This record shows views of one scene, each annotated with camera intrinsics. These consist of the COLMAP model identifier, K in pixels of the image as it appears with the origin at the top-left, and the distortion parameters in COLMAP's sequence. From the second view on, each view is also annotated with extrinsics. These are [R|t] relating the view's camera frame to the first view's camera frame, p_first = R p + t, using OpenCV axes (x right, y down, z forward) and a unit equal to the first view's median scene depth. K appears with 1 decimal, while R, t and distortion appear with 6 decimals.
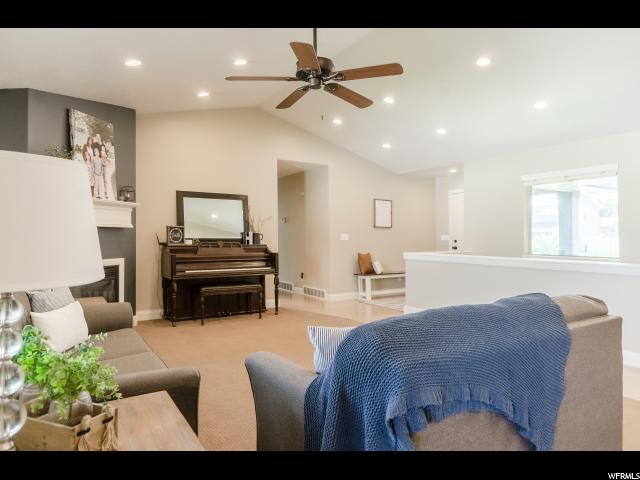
lens RADIAL K [[418.6, 0, 320.0], [0, 418.6, 240.0], [0, 0, 1]] dist [-0.000596, -0.000355]
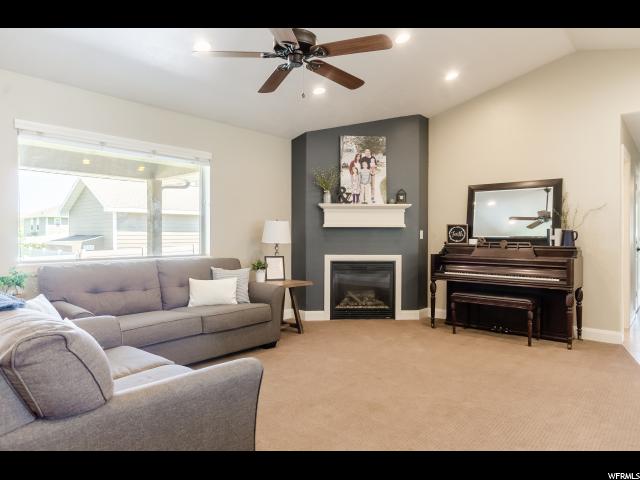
lens RADIAL K [[418.6, 0, 320.0], [0, 418.6, 240.0], [0, 0, 1]] dist [-0.000596, -0.000355]
pose [[0.281490, 0.006581, -0.959542, 0.545695], [-0.006796, 0.999965, 0.004865, -0.000574], [0.959540, 0.005151, 0.281525, 0.510955]]
